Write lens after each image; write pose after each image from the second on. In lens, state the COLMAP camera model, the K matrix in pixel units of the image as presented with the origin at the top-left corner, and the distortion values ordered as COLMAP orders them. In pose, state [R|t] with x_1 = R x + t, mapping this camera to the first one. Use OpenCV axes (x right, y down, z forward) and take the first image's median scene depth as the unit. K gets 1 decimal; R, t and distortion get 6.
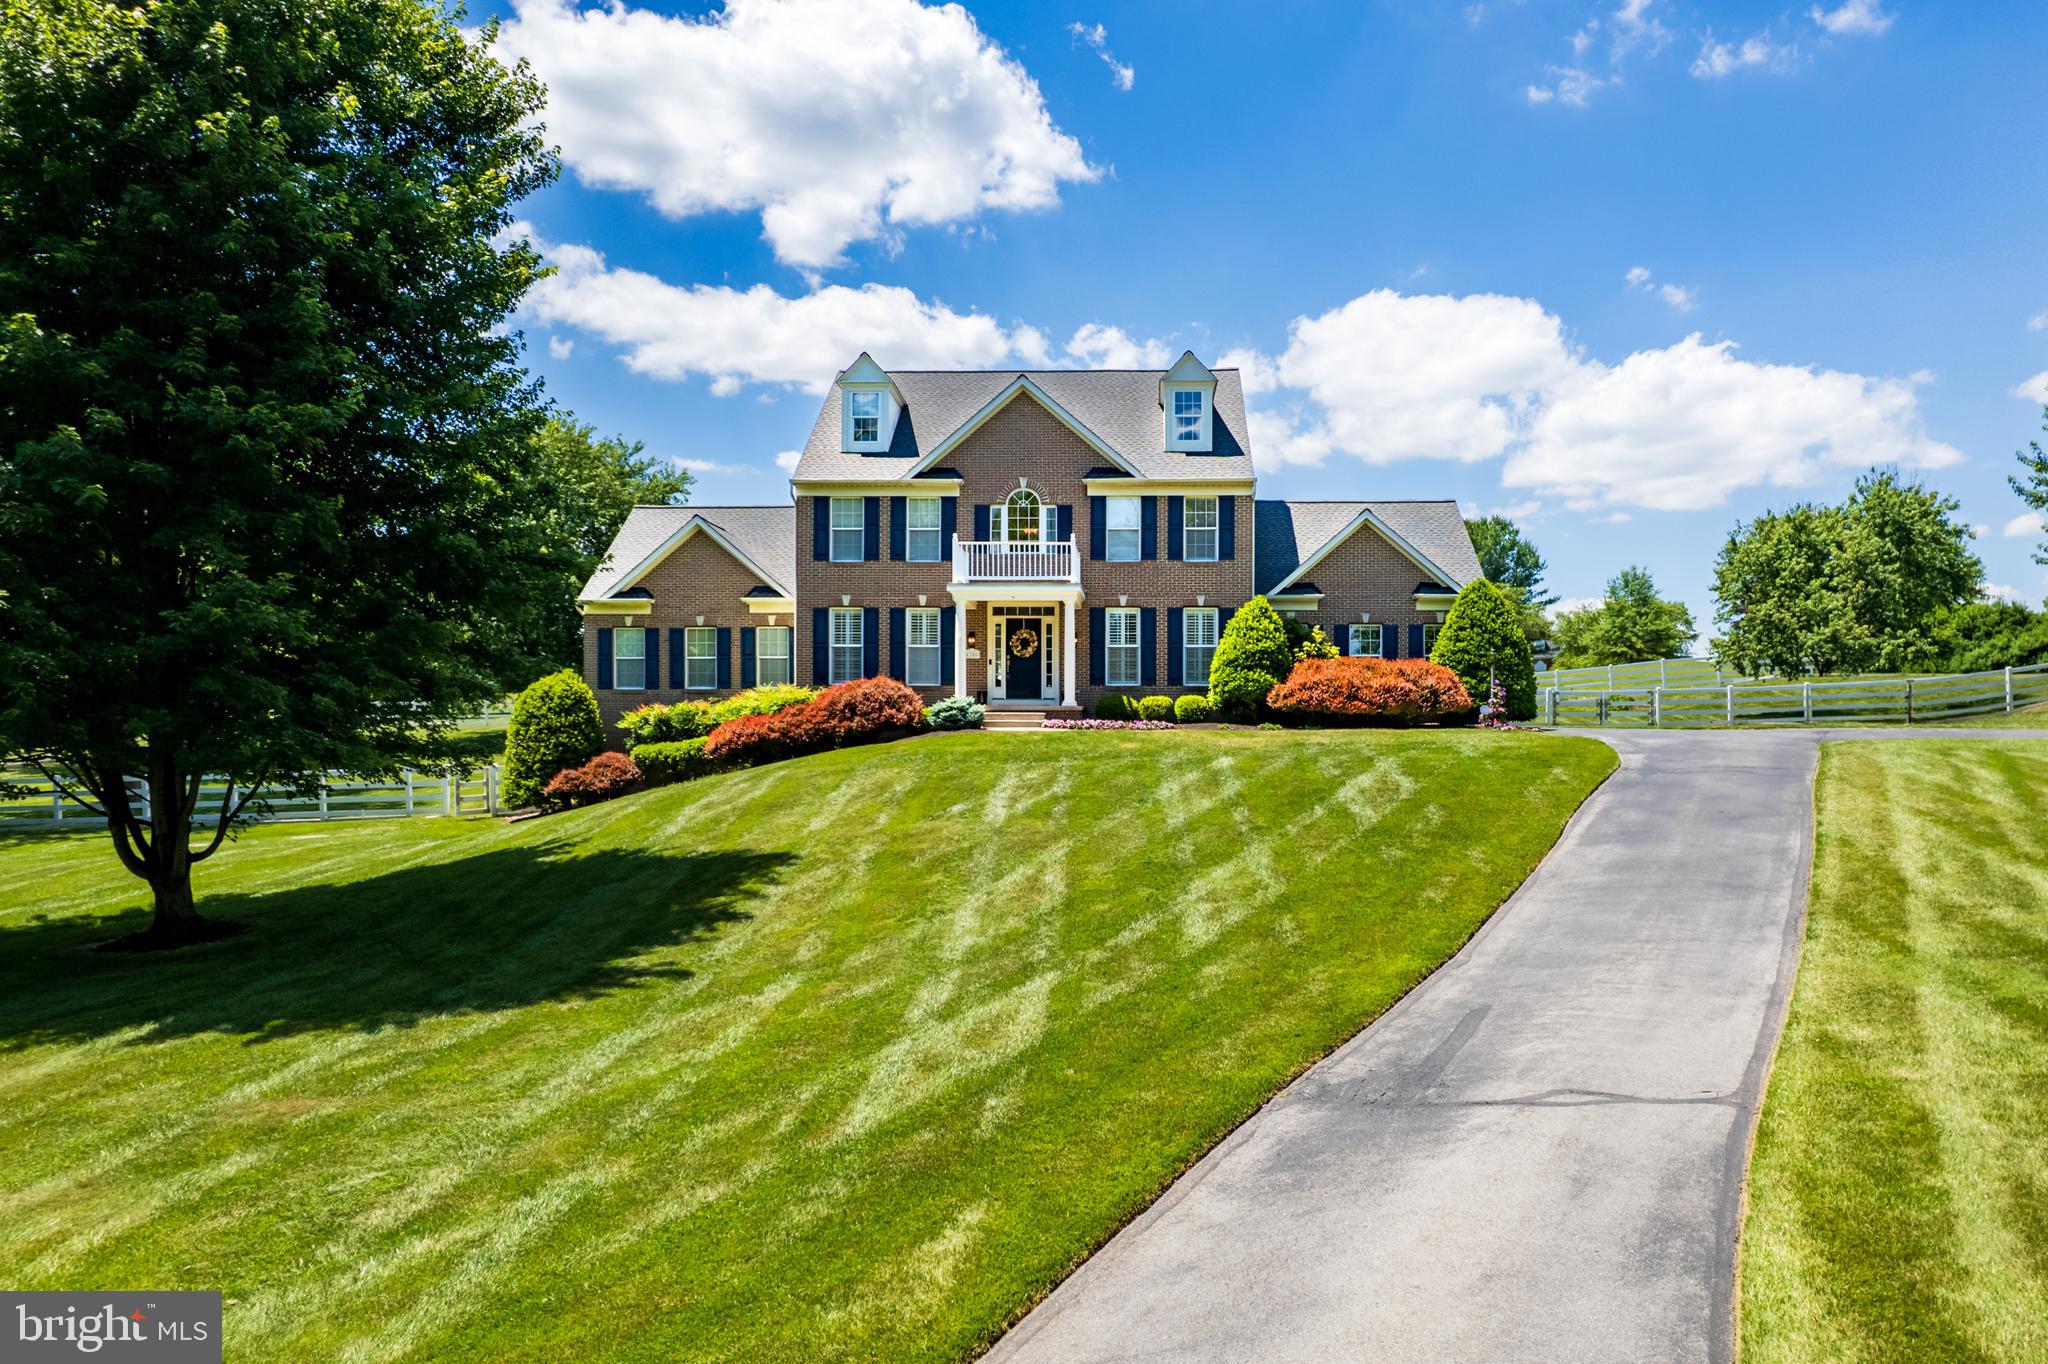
lens RADIAL K [[1286.0, 0, 1114.0], [0, 1286.0, 681.3], [0, 0, 1]] dist [-0.000589, -0.000138]
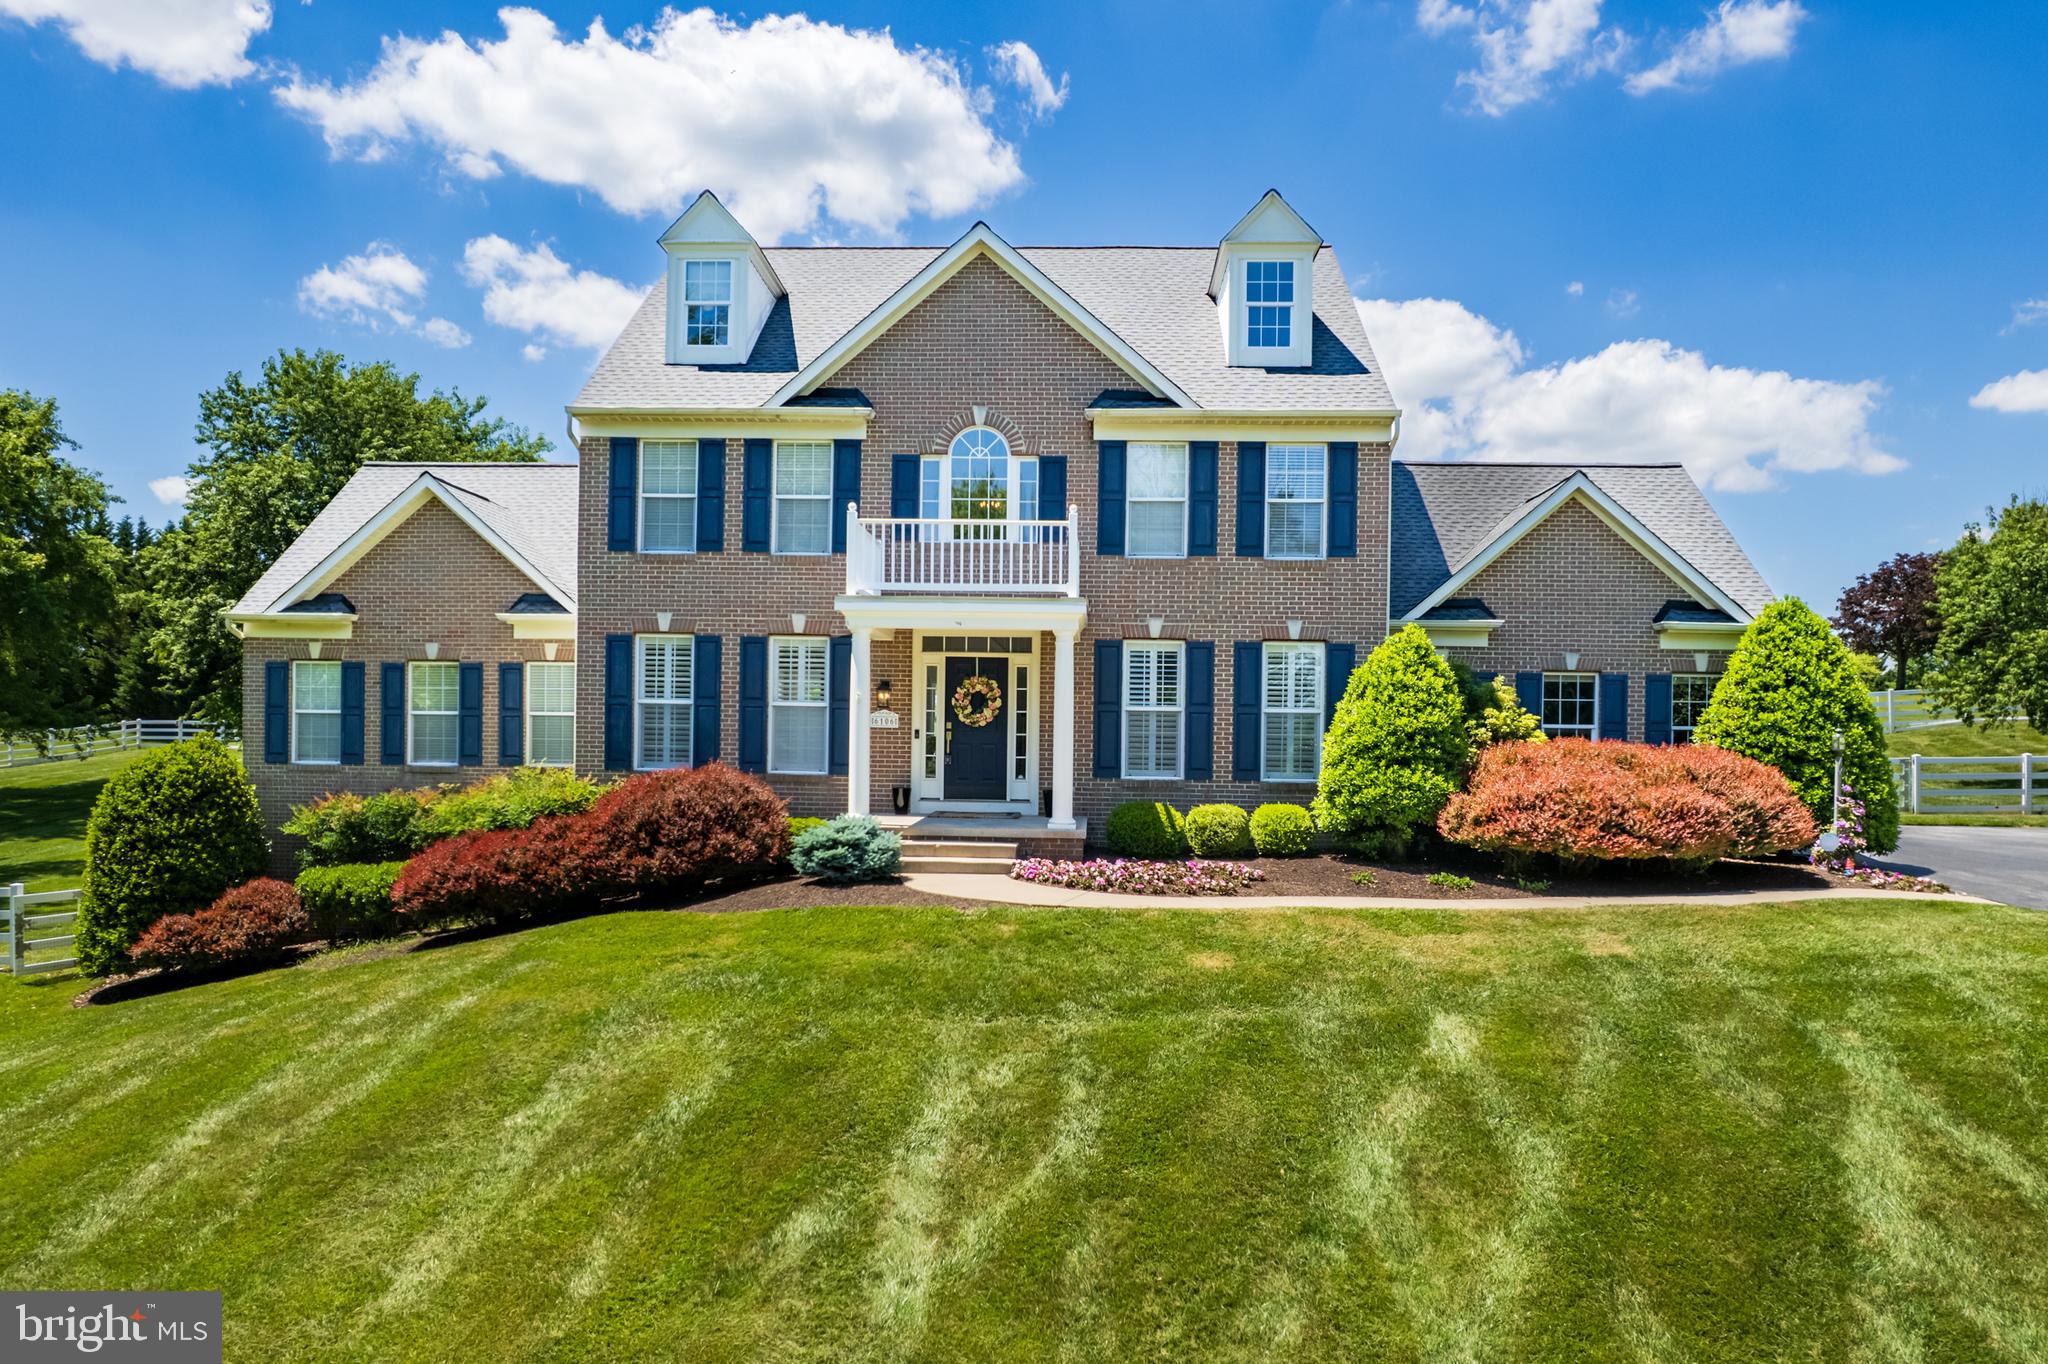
lens RADIAL K [[1264.8, 0, 1024.0], [0, 1264.8, 682.0], [0, 0, 1]] dist [-0.024579, 0.000746]
pose [[0.999611, 0.013261, -0.024517, -0.036037], [-0.013112, 0.999895, 0.006246, -0.042031], [0.024597, -0.005923, 0.999680, 0.448549]]
